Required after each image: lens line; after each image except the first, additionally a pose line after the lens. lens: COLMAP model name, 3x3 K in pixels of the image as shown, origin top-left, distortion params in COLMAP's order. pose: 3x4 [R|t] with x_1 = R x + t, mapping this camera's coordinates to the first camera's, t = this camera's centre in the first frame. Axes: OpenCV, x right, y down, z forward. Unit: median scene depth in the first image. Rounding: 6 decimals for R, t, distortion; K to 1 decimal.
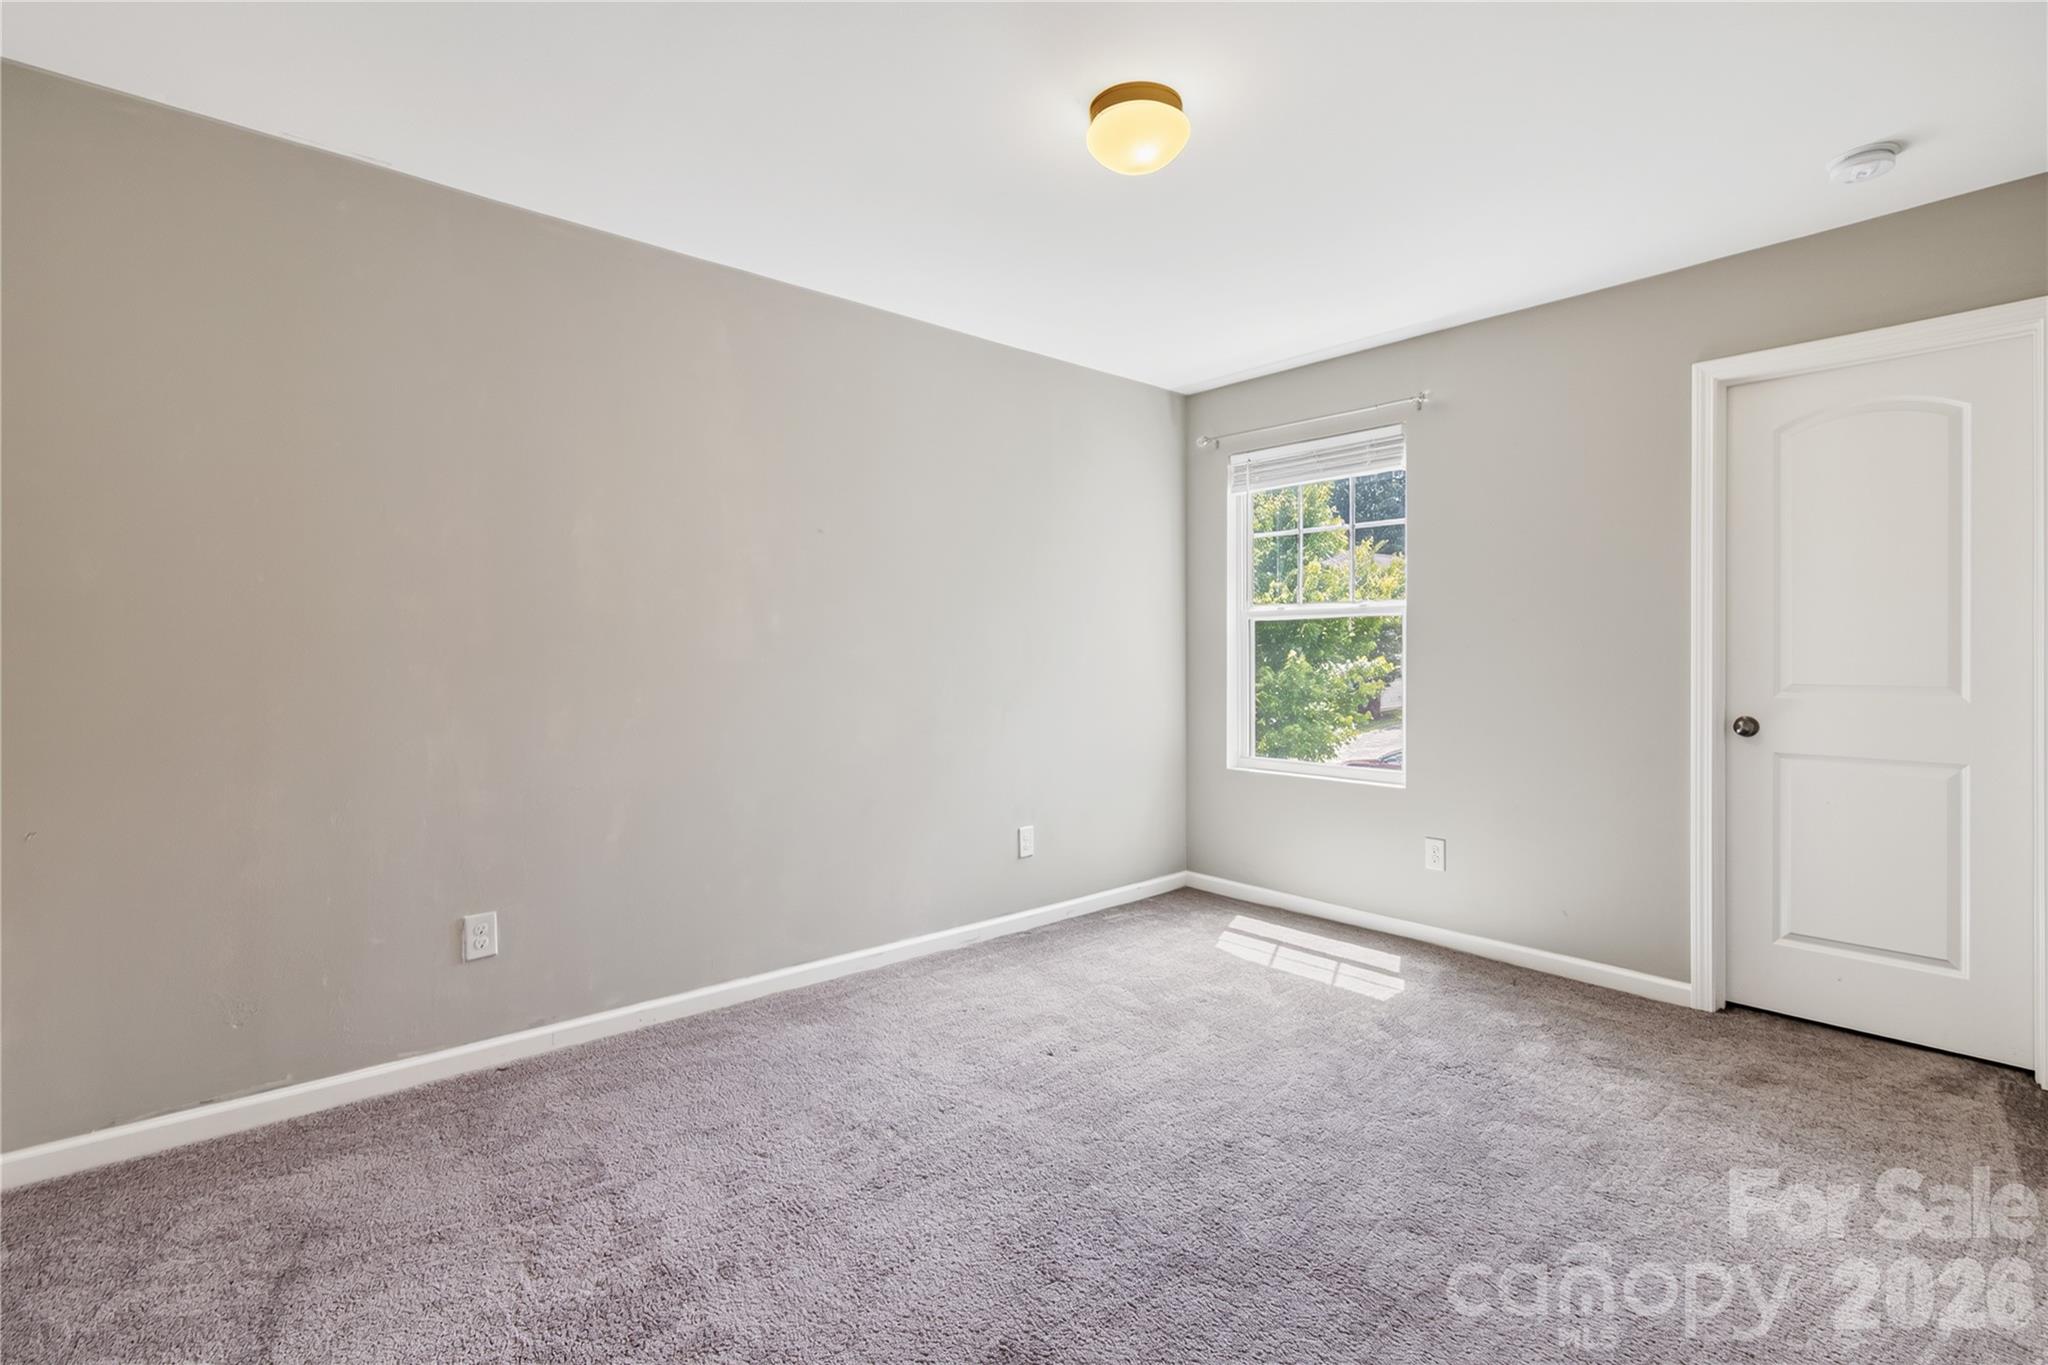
lens RADIAL K [[950.0, 0, 1030.9], [0, 950.0, 667.8], [0, 0, 1]] dist [0.003834, -0.002446]
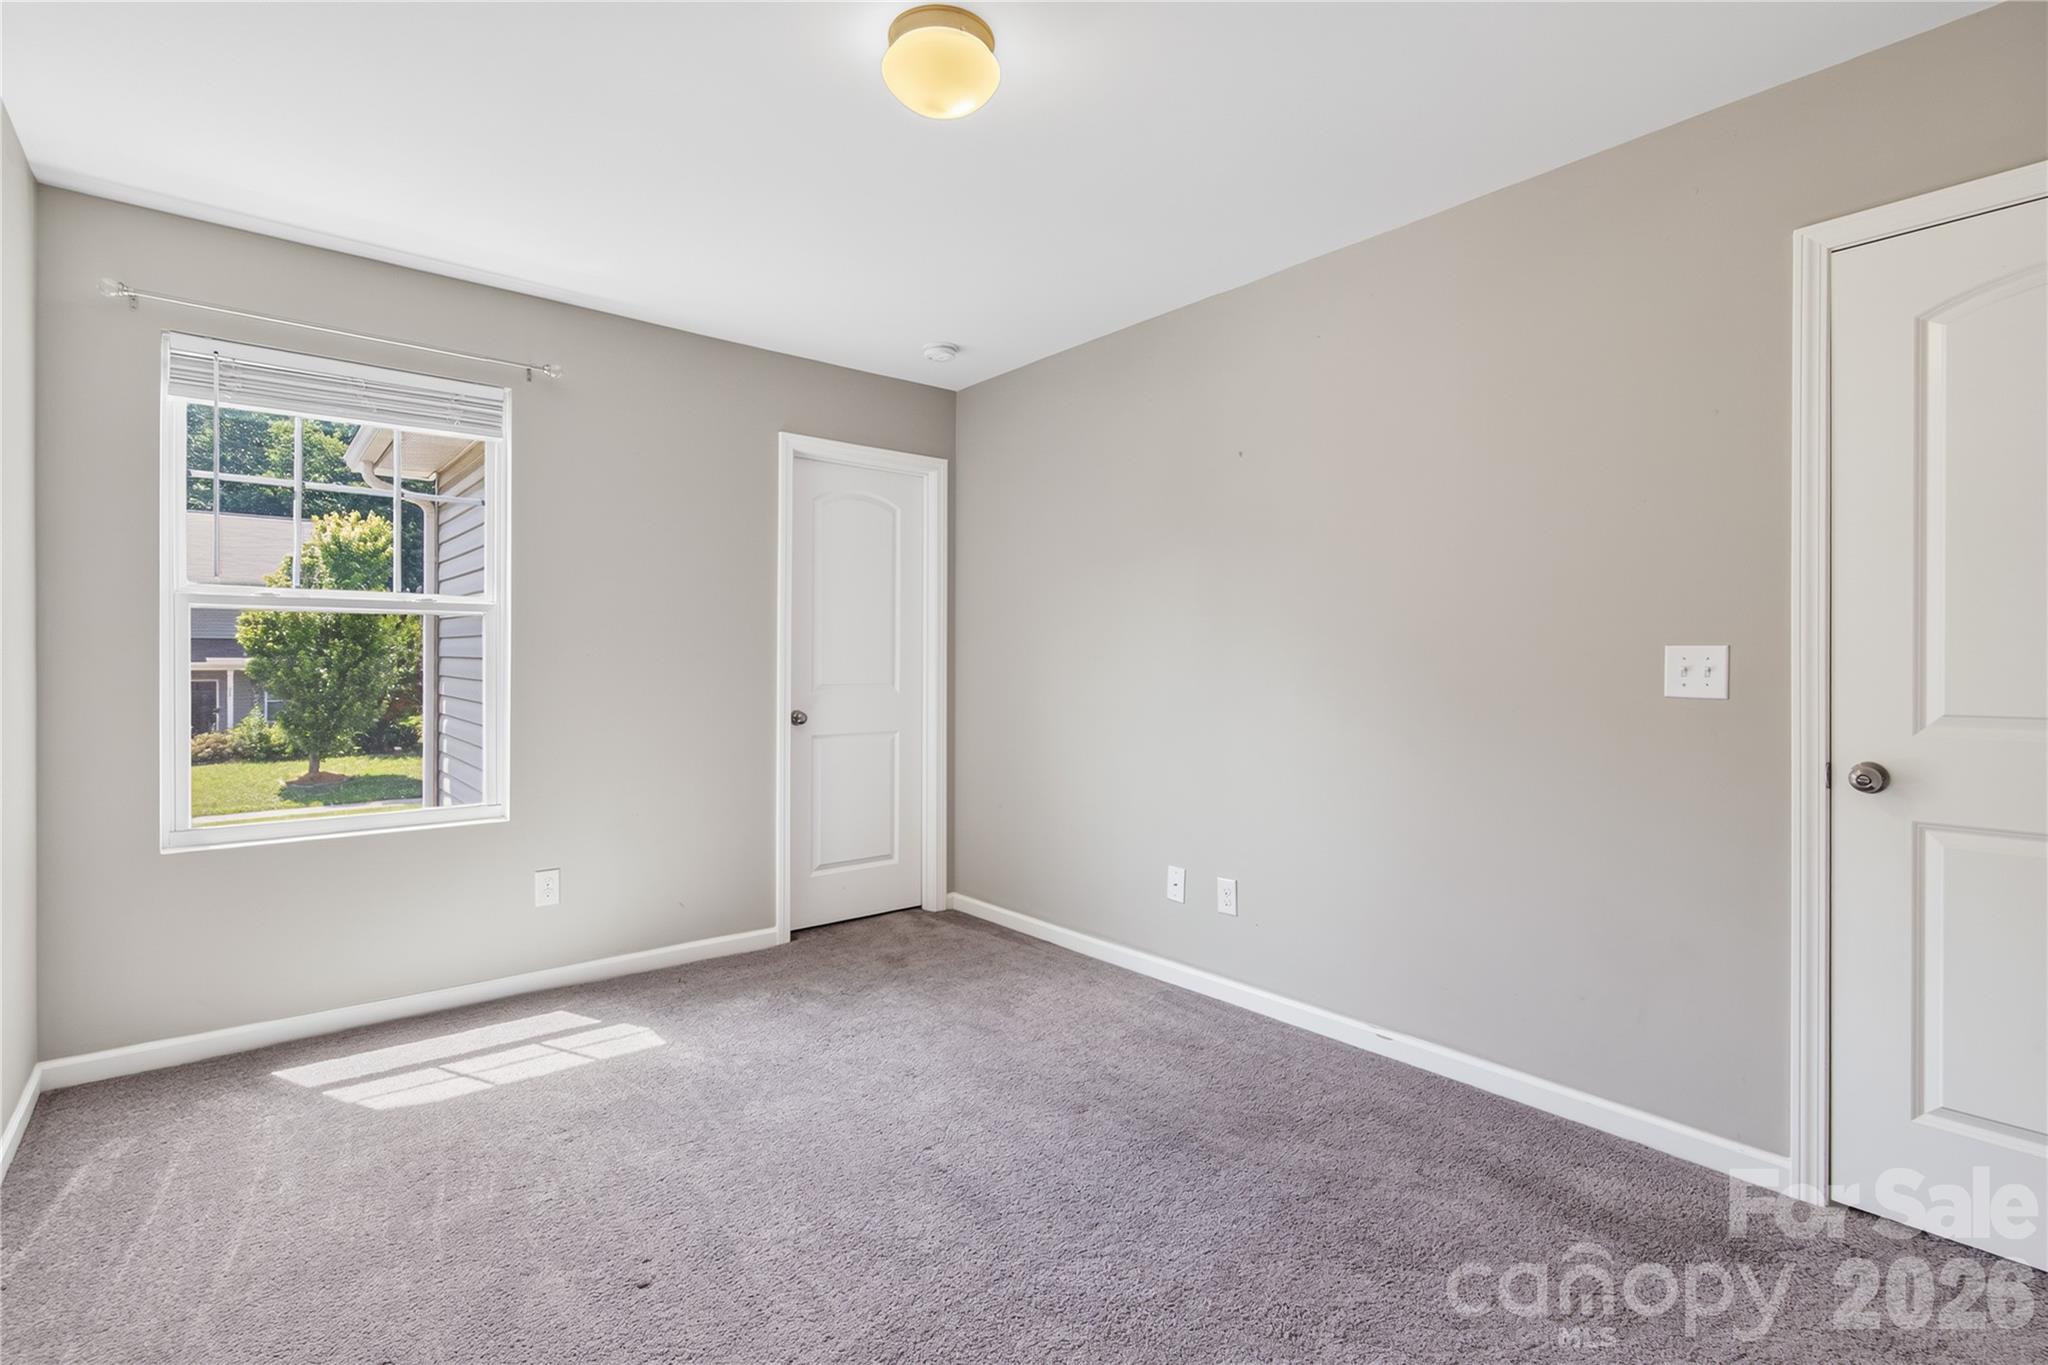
lens RADIAL K [[950.0, 0, 1020.1], [0, 950.0, 678.4], [0, 0, 1]] dist [0.003834, -0.002446]
pose [[0.023410, -0.018039, 0.999563, -0.562645], [0.014580, 0.999737, 0.017701, -0.012083], [-0.999620, 0.014159, 0.023667, 0.669072]]
